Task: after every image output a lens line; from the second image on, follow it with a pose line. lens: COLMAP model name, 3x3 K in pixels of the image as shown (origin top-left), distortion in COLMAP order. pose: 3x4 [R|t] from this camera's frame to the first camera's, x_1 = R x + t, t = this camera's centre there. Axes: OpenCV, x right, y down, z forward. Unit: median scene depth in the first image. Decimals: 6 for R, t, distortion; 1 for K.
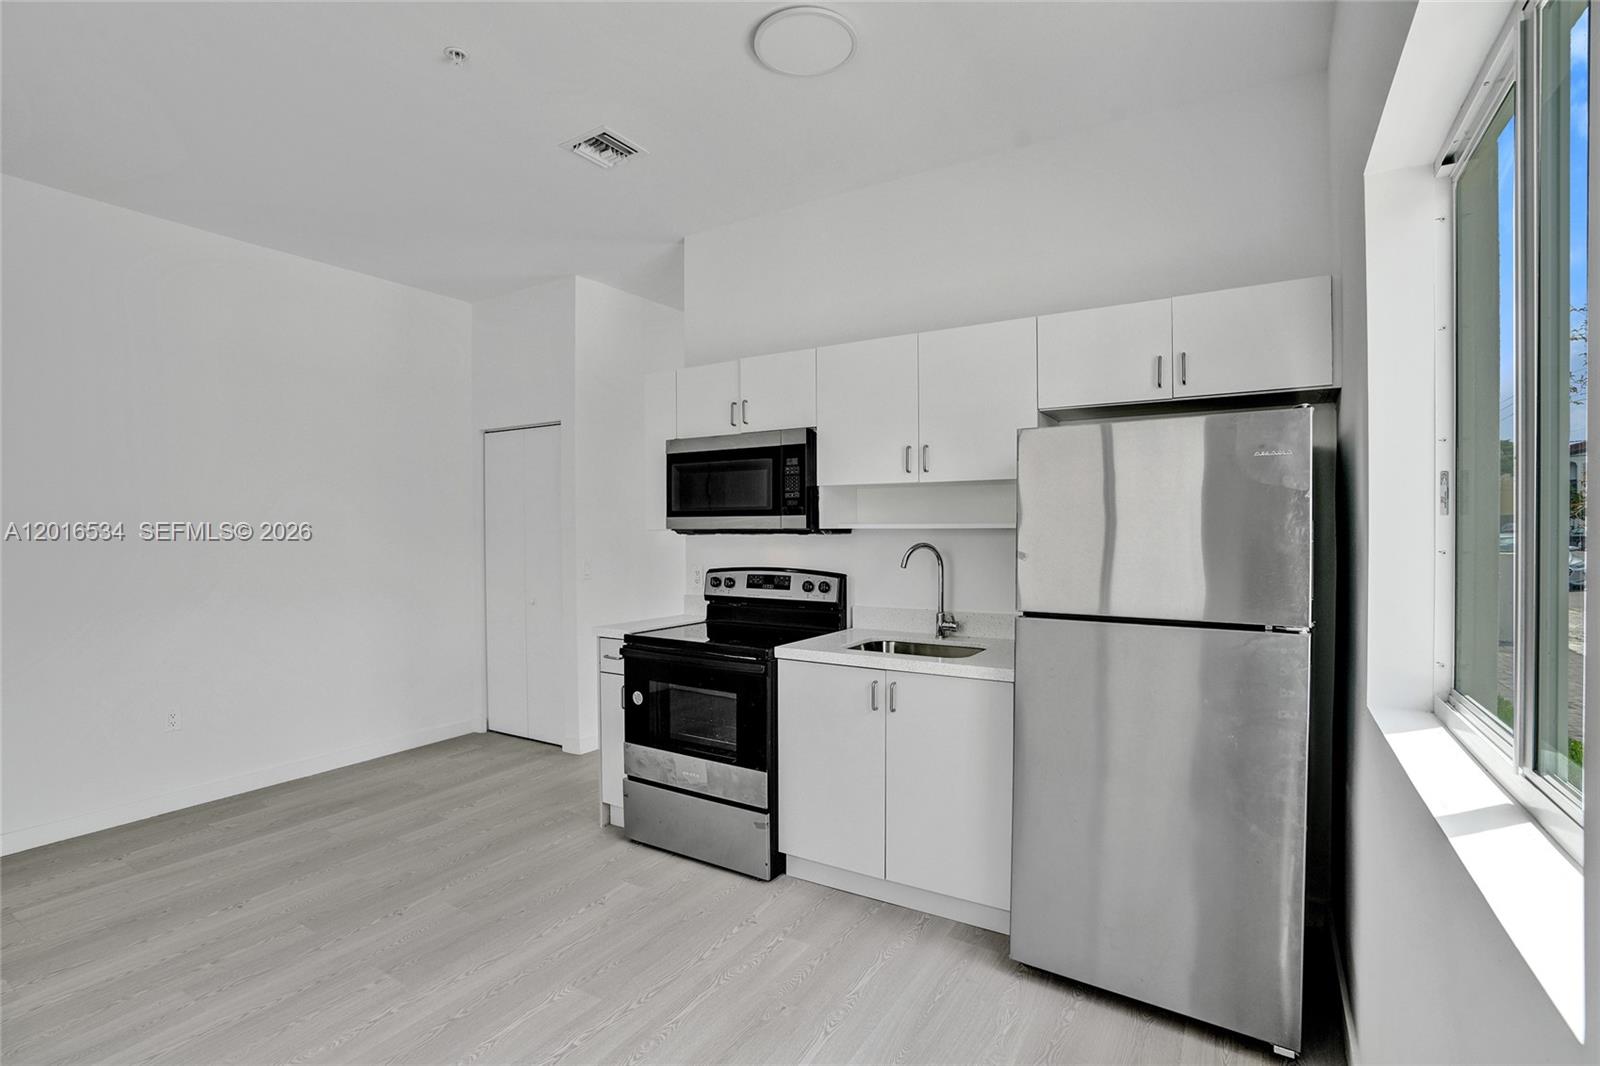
lens RADIAL K [[743.4, 0, 809.0], [0, 743.4, 529.9], [0, 0, 1]] dist [-0.070284, 0.025931]
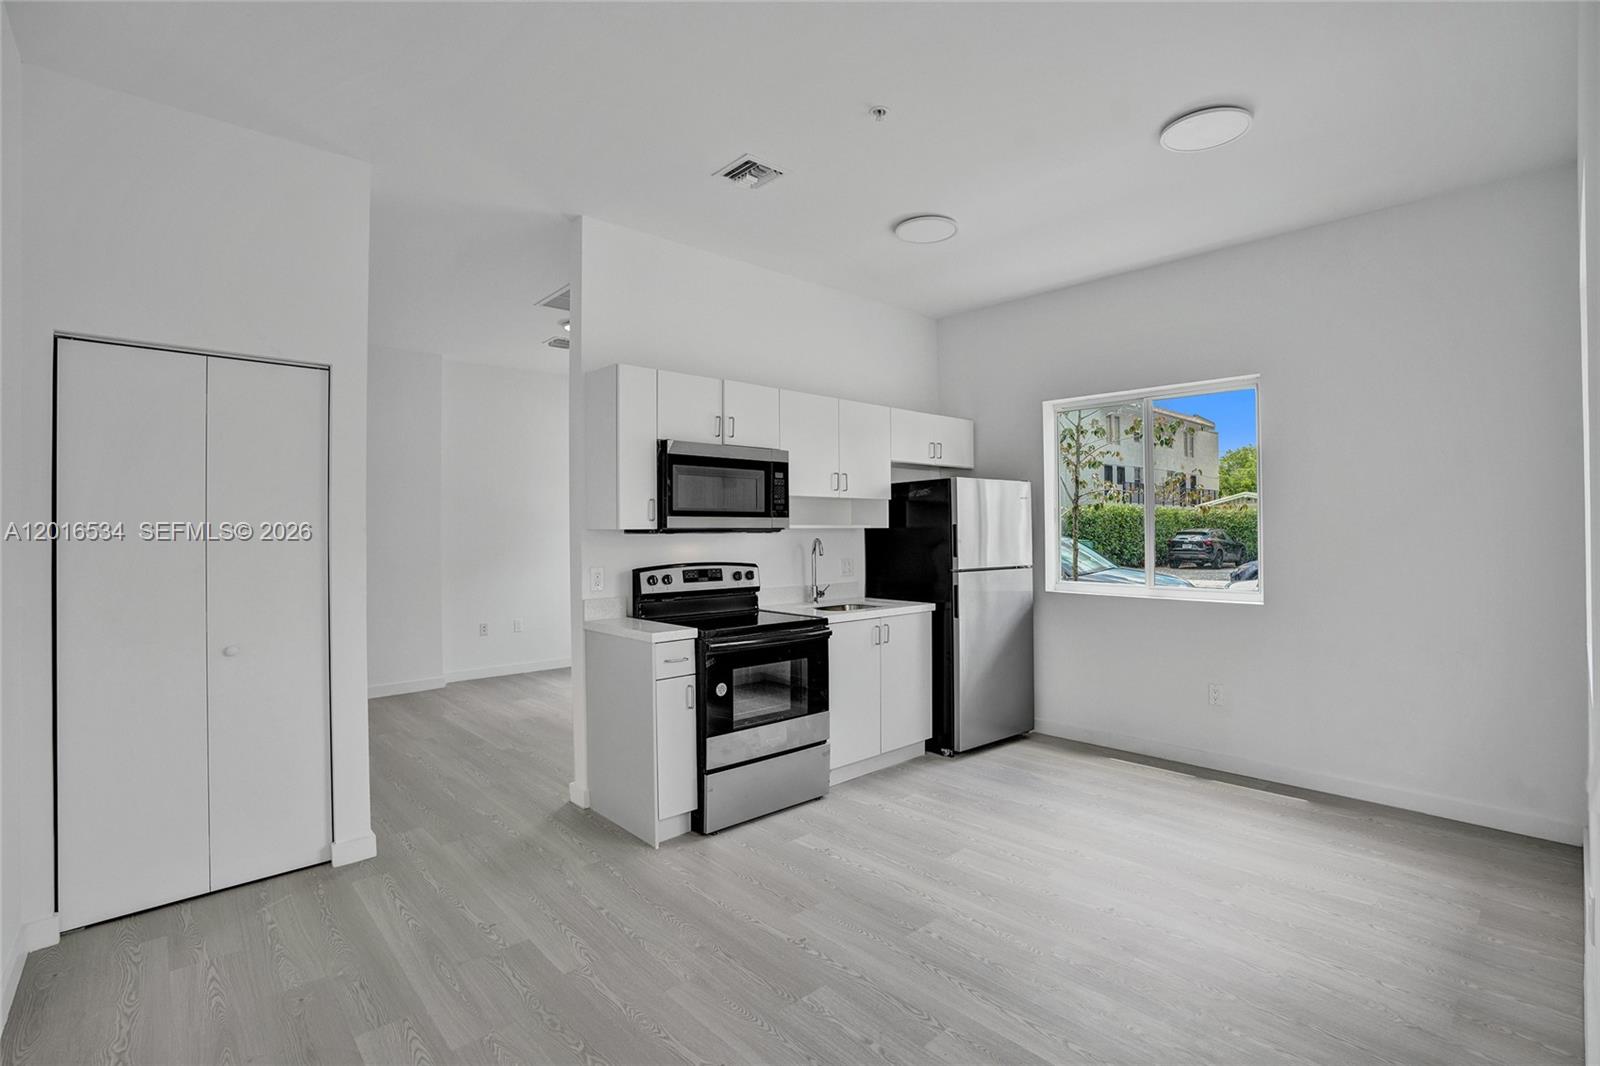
lens RADIAL K [[741.6, 0, 807.8], [0, 741.6, 514.1], [0, 0, 1]] dist [-0.069667, 0.024738]
pose [[0.275737, 0.020856, 0.961007, -1.185900], [0.005201, 0.999718, -0.023188, 0.004110], [-0.961219, 0.011392, 0.275550, 0.582733]]
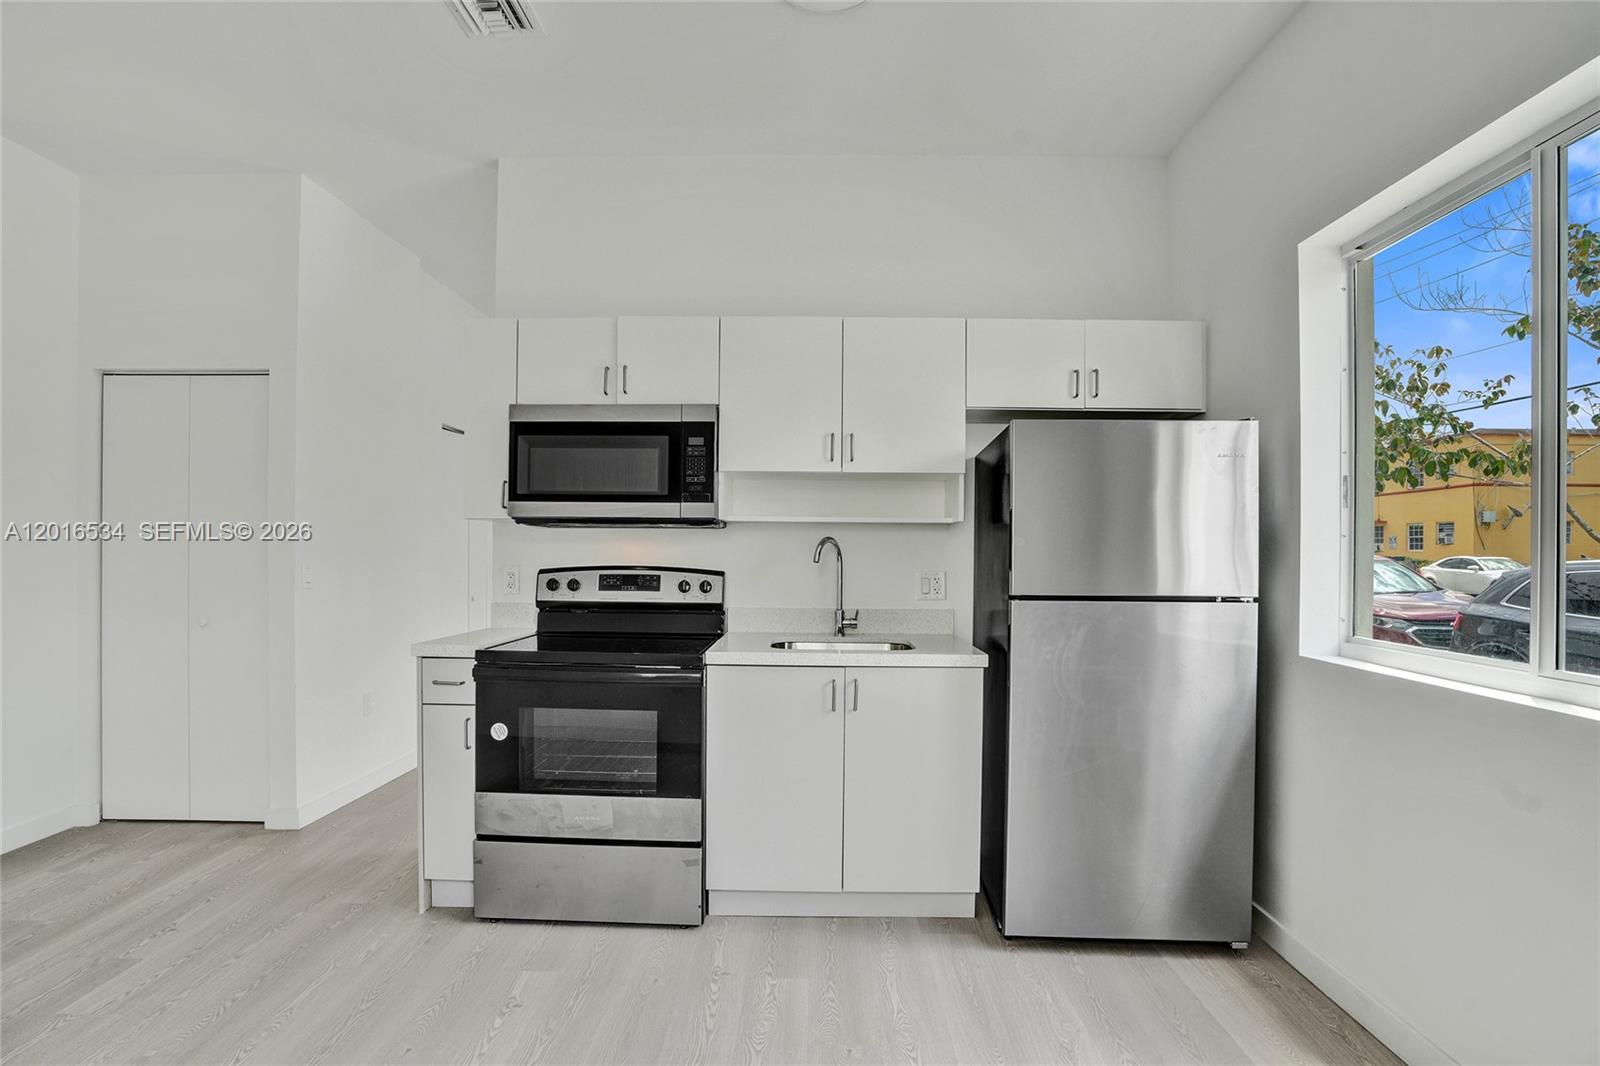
lens RADIAL K [[748.7, 0, 801.7], [0, 748.7, 552.3], [0, 0, 1]] dist [-0.068809, 0.027295]
pose [[0.861780, 0.011908, 0.507143, -0.346612], [-0.010755, 0.999929, -0.005204, 0.040569], [-0.507169, -0.000970, 0.861846, 0.174278]]
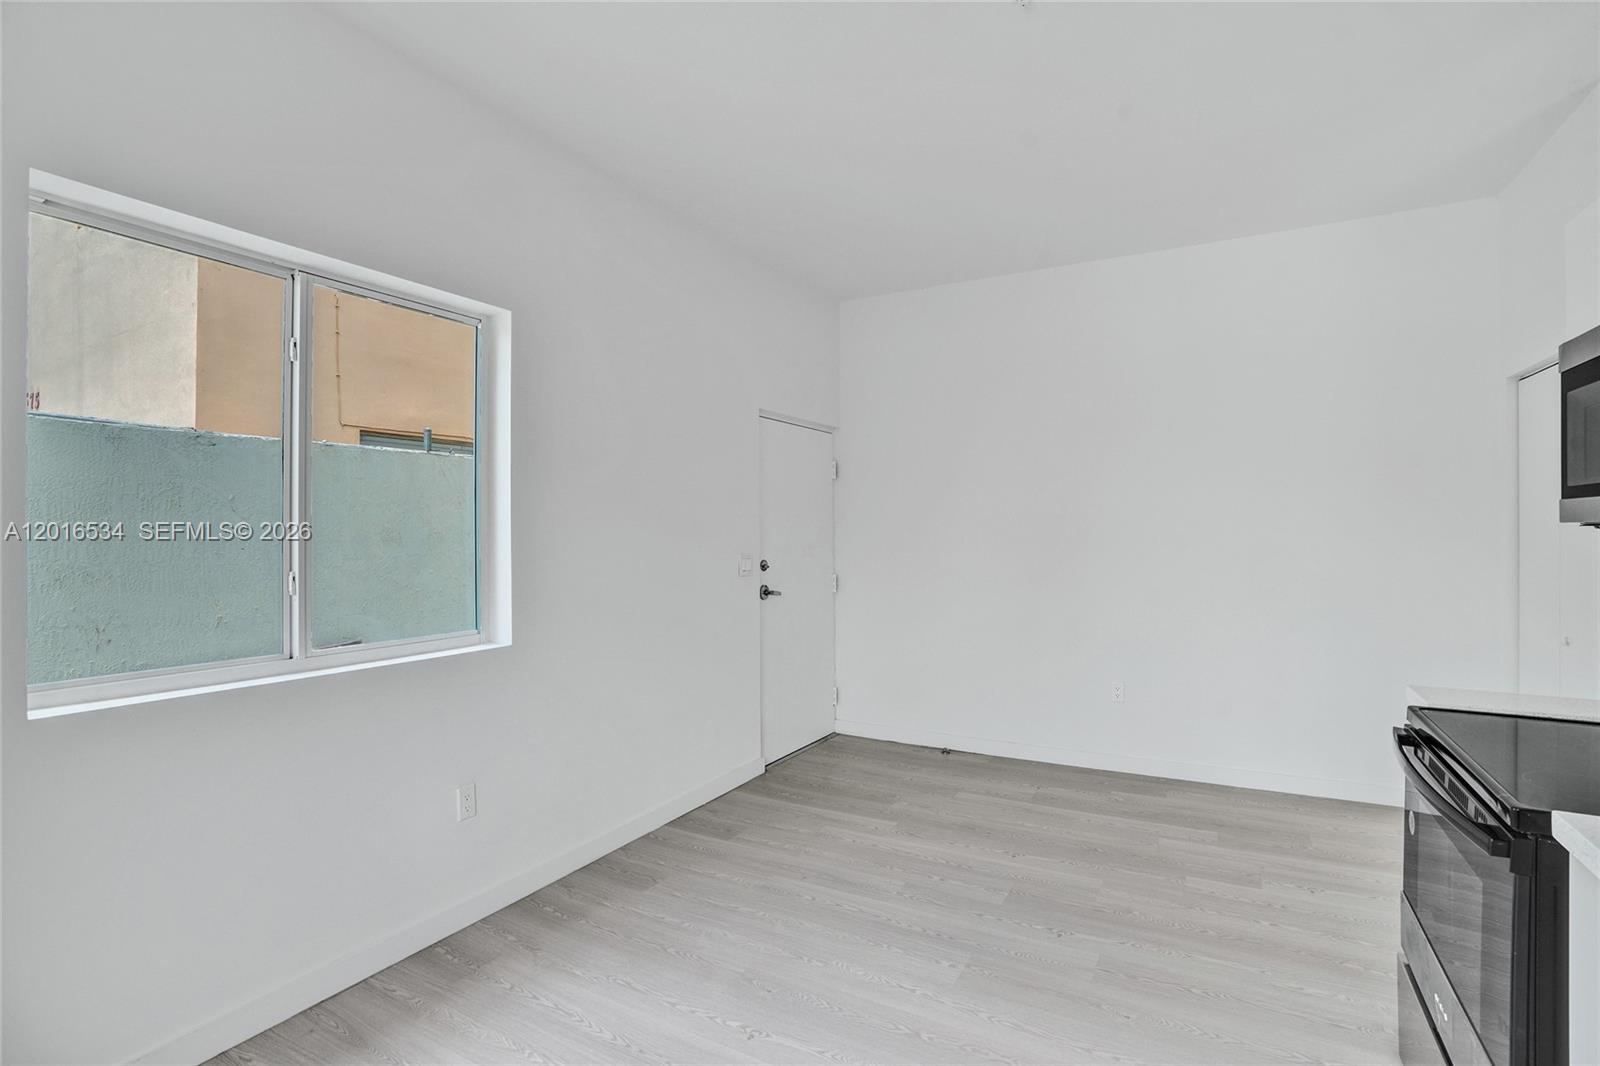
lens RADIAL K [[743.4, 0, 809.0], [0, 743.4, 529.9], [0, 0, 1]] dist [-0.070284, 0.025931]
pose [[0.033887, 0.003932, -0.999418, 0.290342], [0.003192, 0.999987, 0.004042, -0.000172], [0.999421, -0.003327, 0.033874, 0.513994]]
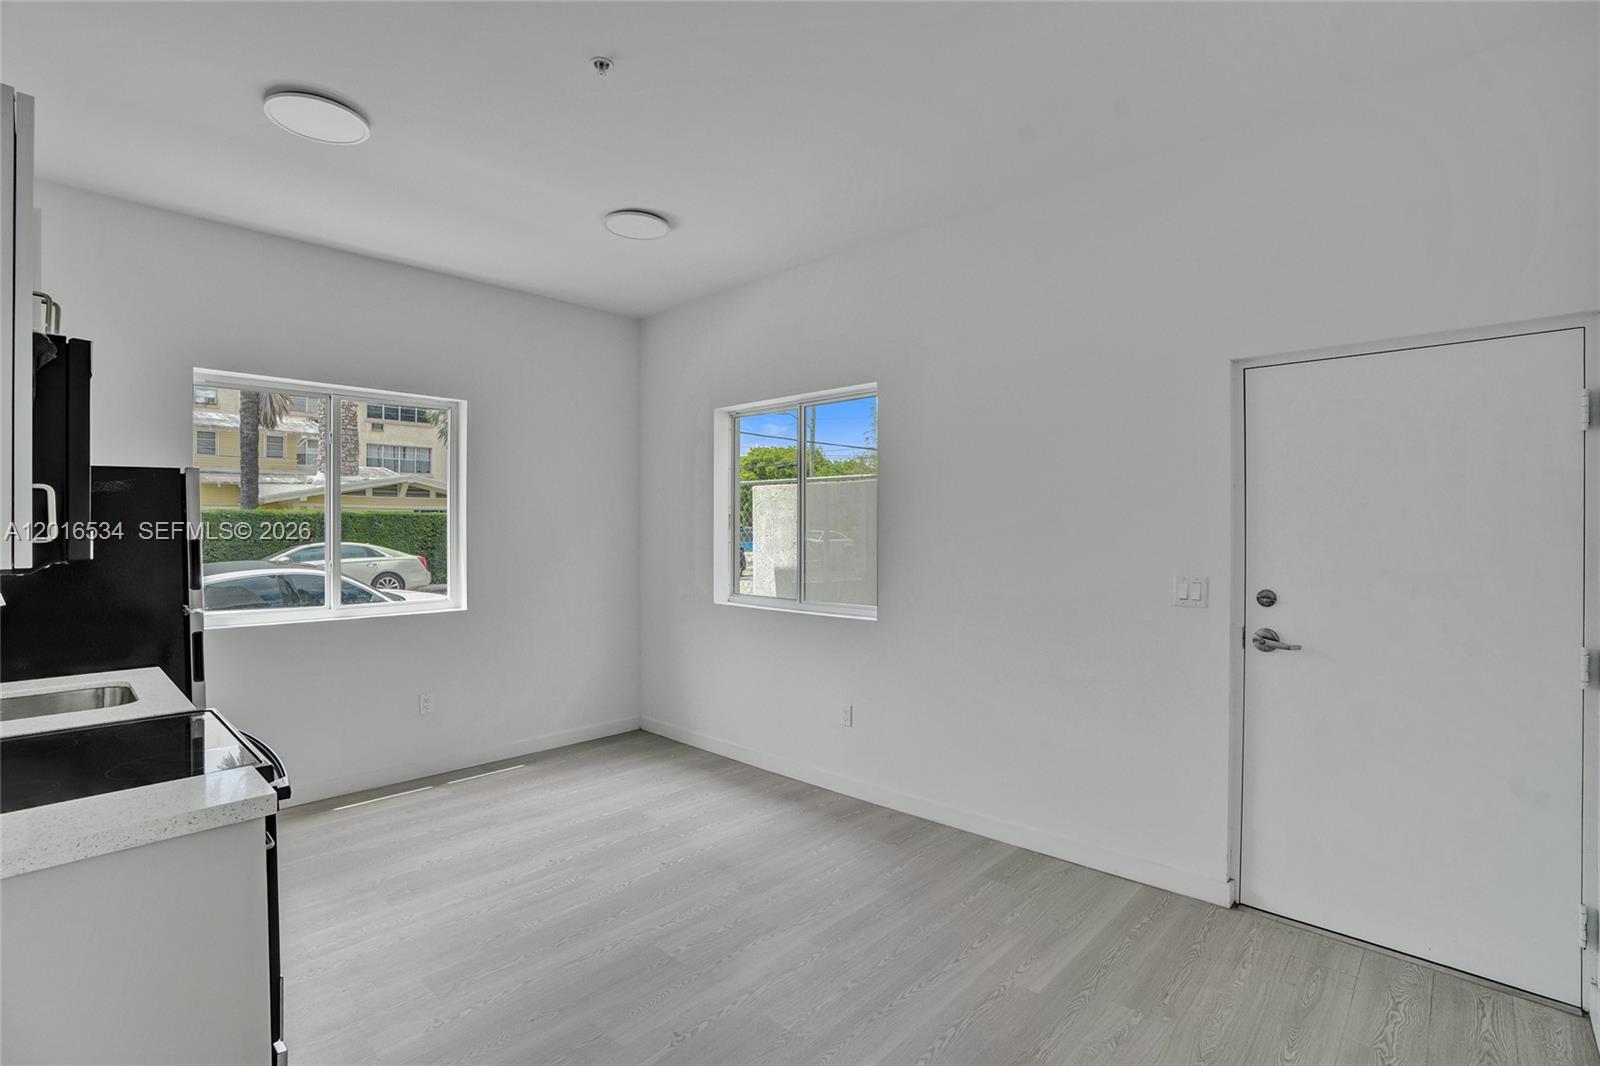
lens RADIAL K [[748.7, 0, 801.7], [0, 748.7, 552.3], [0, 0, 1]] dist [-0.068809, 0.027295]
pose [[-0.978293, -0.000085, 0.207226, -0.692830], [0.006510, 0.999494, 0.031140, -0.013080], [-0.207124, 0.031813, -0.977797, 1.387592]]
